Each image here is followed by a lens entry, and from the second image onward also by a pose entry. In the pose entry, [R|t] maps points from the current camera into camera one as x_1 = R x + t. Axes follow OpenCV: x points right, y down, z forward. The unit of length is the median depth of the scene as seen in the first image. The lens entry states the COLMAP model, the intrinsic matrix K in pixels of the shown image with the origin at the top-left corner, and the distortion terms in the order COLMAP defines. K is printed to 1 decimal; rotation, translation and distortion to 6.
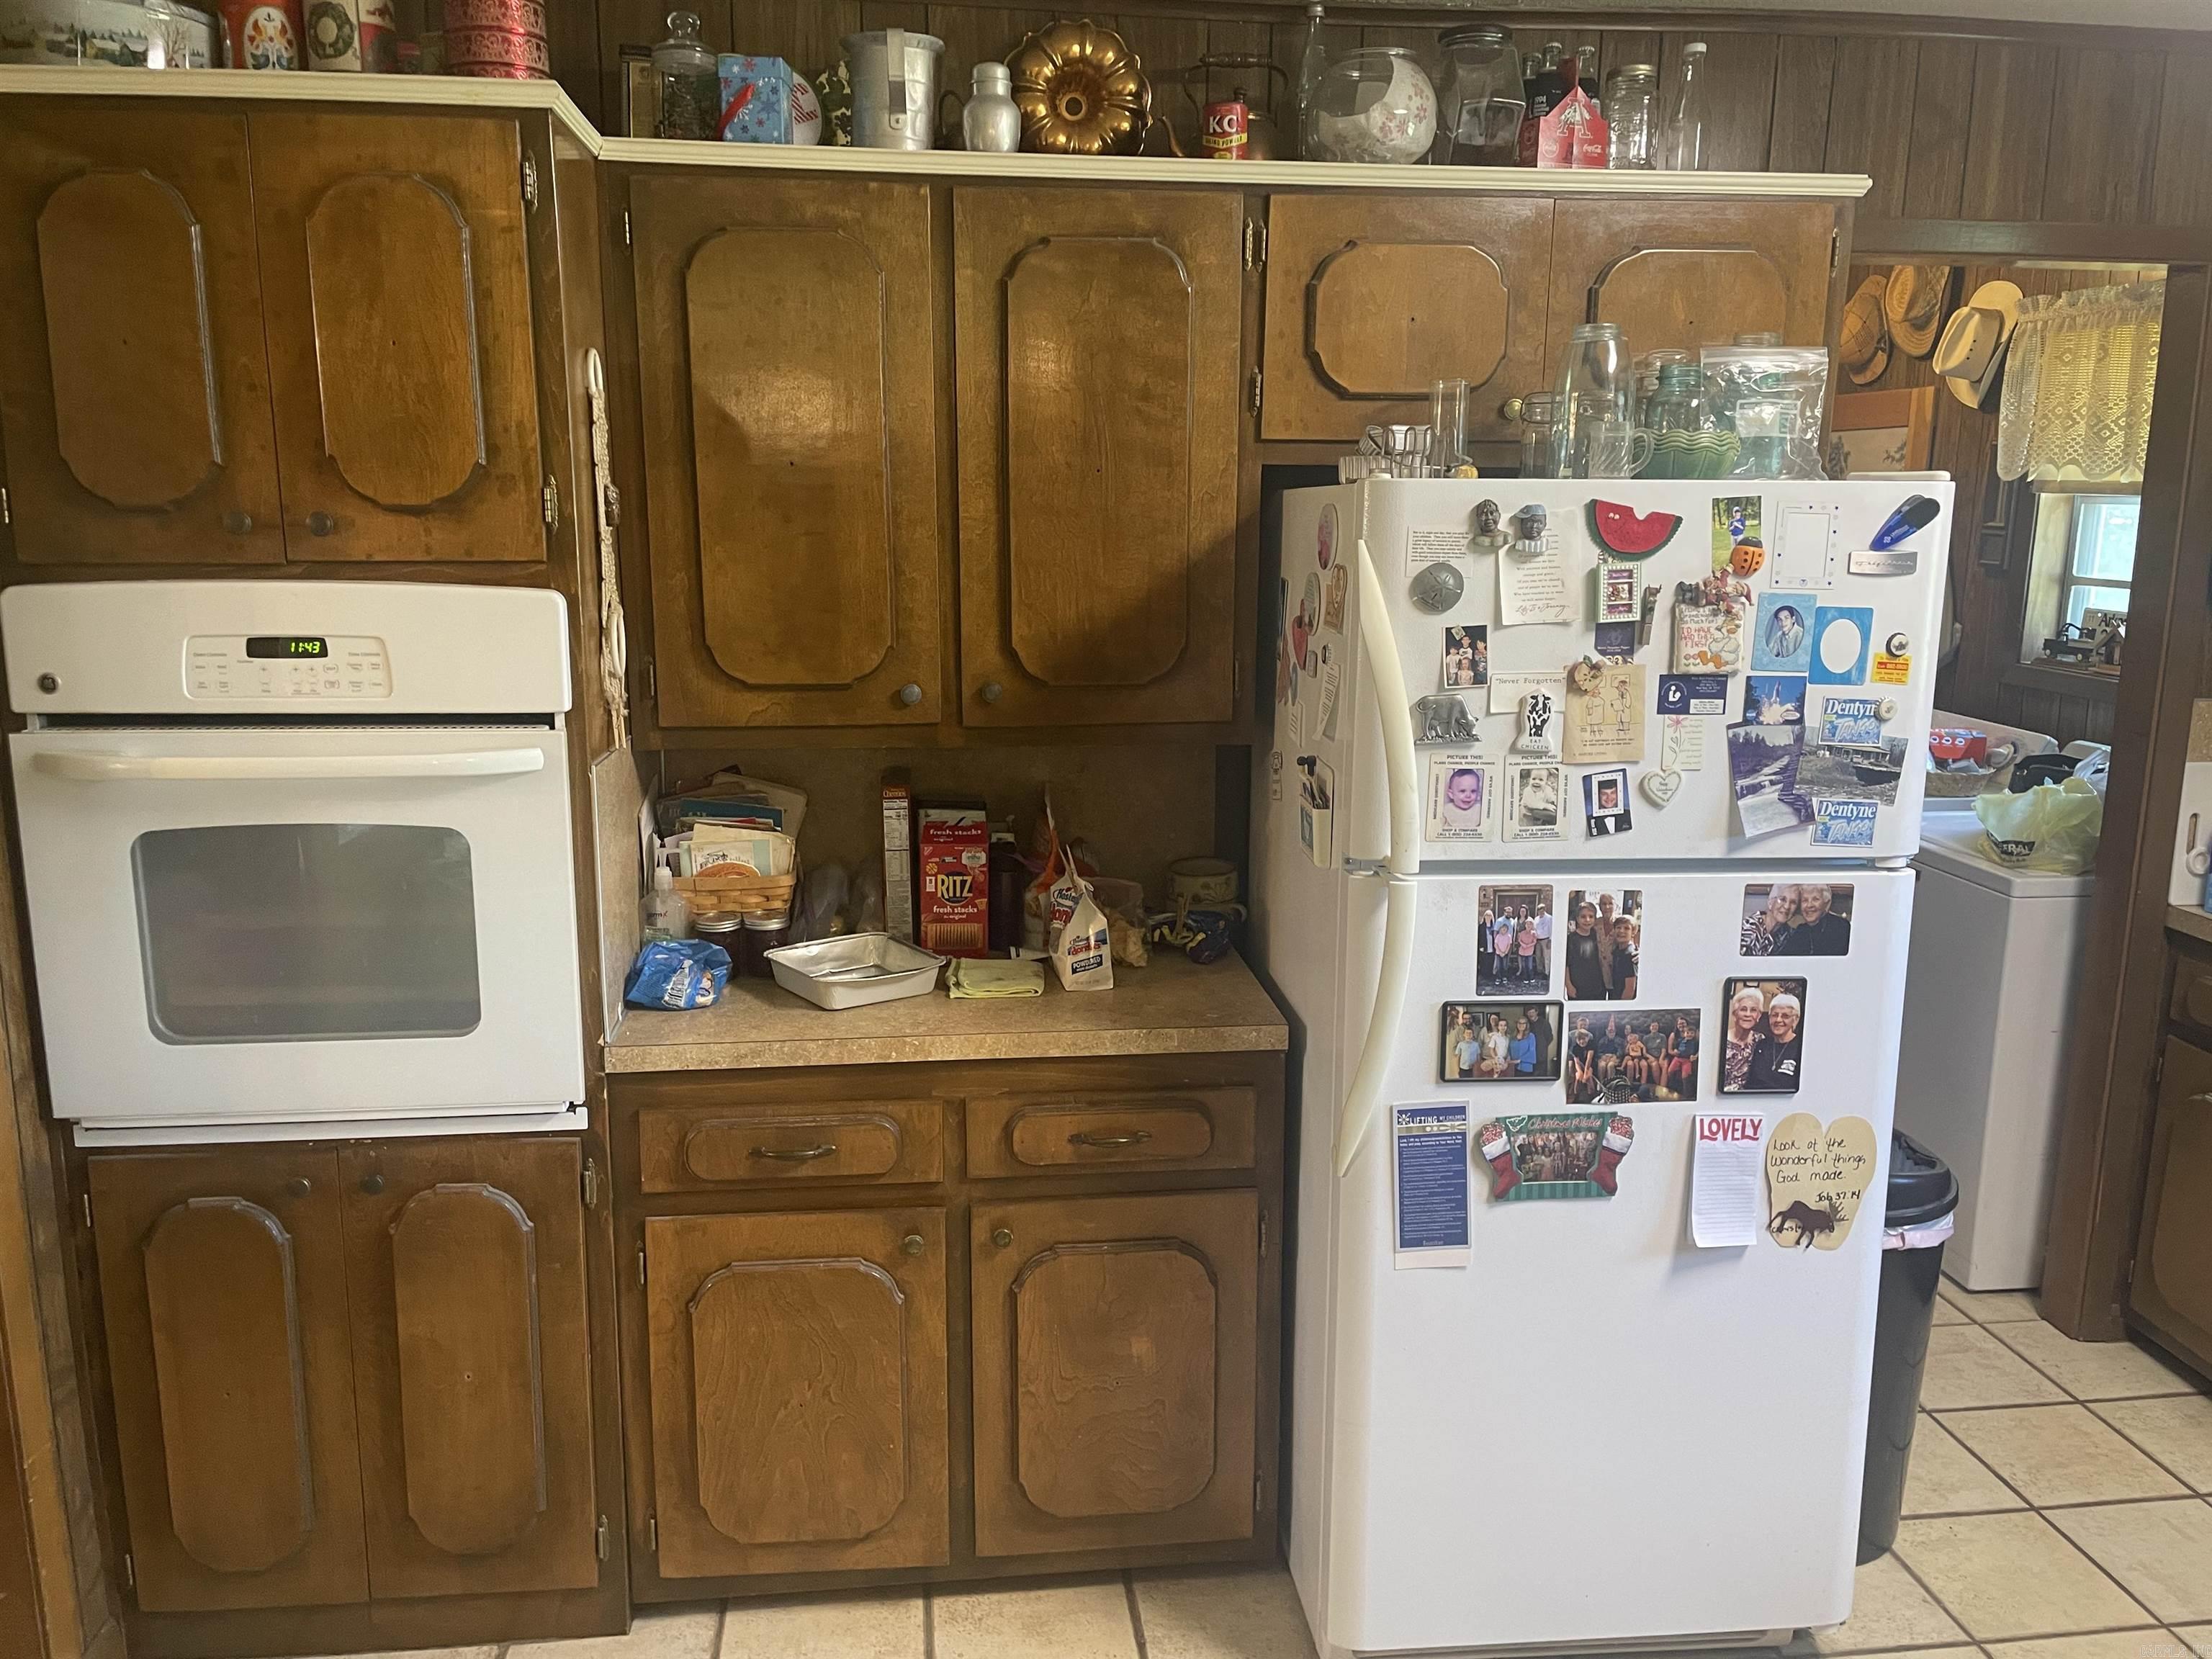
lens RADIAL K [[1668.8, 0, 1109.7], [0, 1668.8, 835.0], [0, 0, 1]] dist [0.066628, 0.000271]
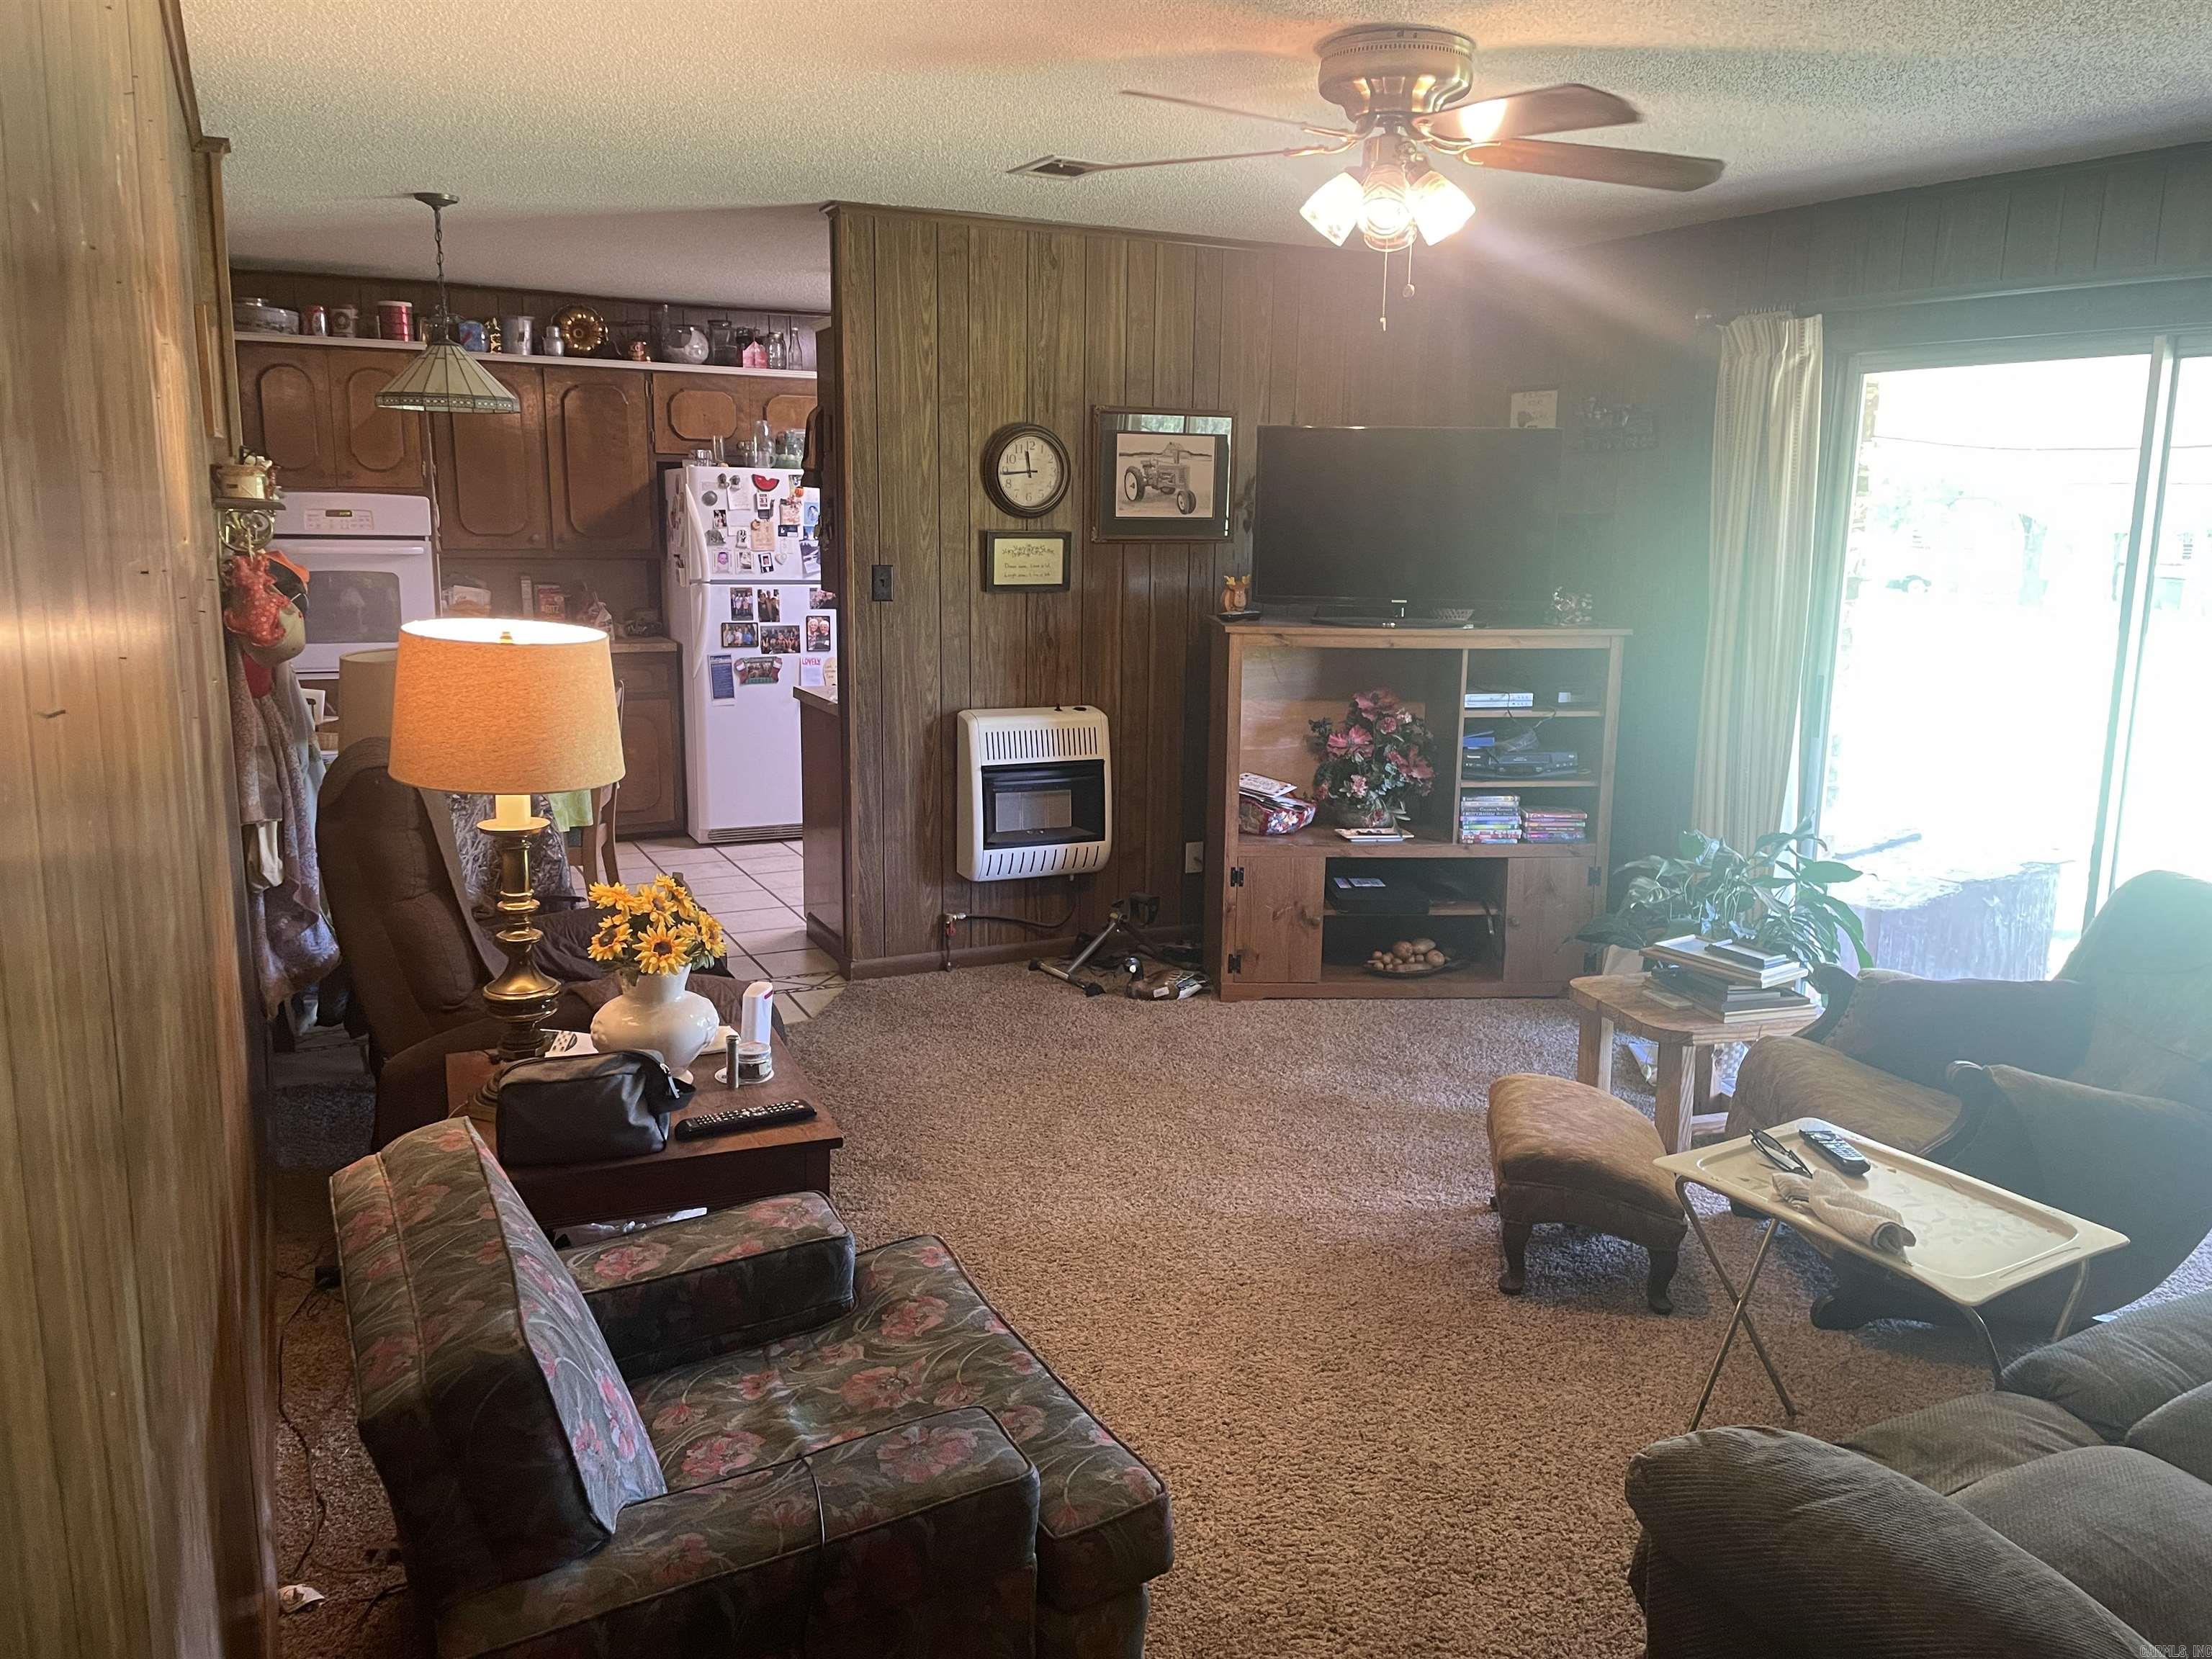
lens RADIAL K [[1668.8, 0, 1114.2], [0, 1668.8, 813.8], [0, 0, 1]] dist [0.066628, 0.000271]
pose [[0.944514, -0.054429, 0.323931, -0.165924], [0.057108, 0.998367, 0.001239, 0.518245], [-0.323469, 0.017329, 0.946080, -2.411054]]
